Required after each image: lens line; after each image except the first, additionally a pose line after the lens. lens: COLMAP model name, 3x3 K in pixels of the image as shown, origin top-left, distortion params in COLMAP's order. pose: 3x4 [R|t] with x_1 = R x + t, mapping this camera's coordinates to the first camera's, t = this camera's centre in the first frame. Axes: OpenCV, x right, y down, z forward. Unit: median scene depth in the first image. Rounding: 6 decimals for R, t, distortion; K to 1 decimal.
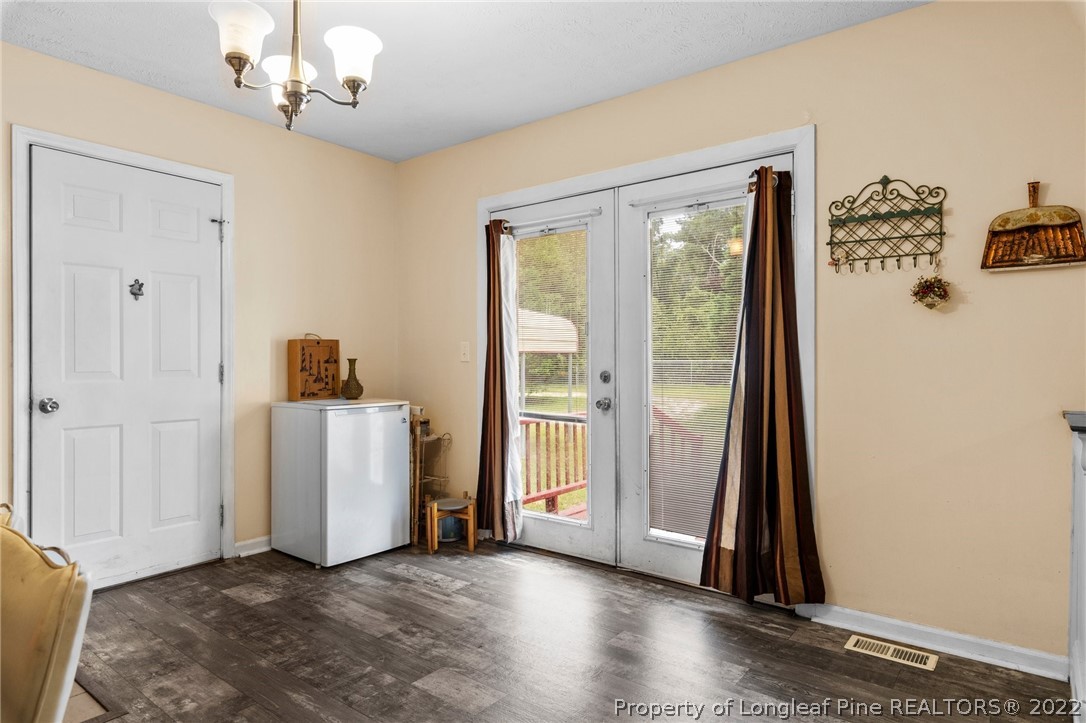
lens RADIAL K [[631.3, 0, 542.9], [0, 631.3, 358.1], [0, 0, 1]] dist [-0.002289, -0.001781]
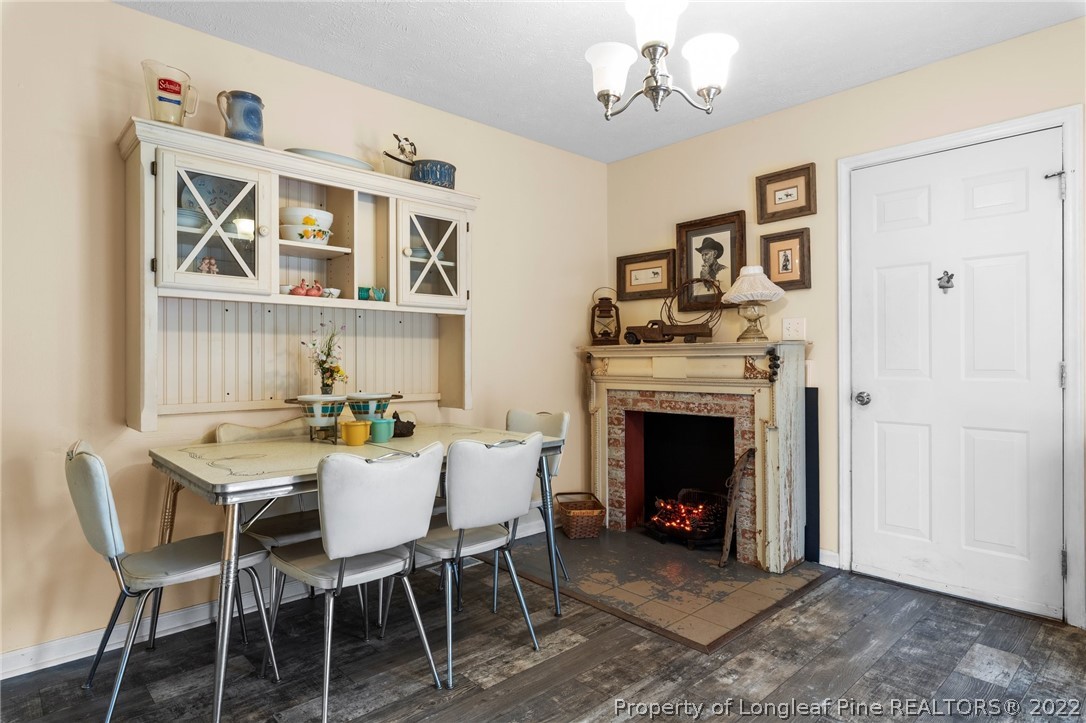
lens RADIAL K [[597.2, 0, 542.9], [0, 597.2, 361.4], [0, 0, 1]] dist [-0.000553, -0.000179]
pose [[-0.148849, 0.007773, -0.988829, 0.327196], [0.002436, 0.999969, 0.007494, 0.000218], [0.988857, -0.001293, -0.148863, 0.563894]]
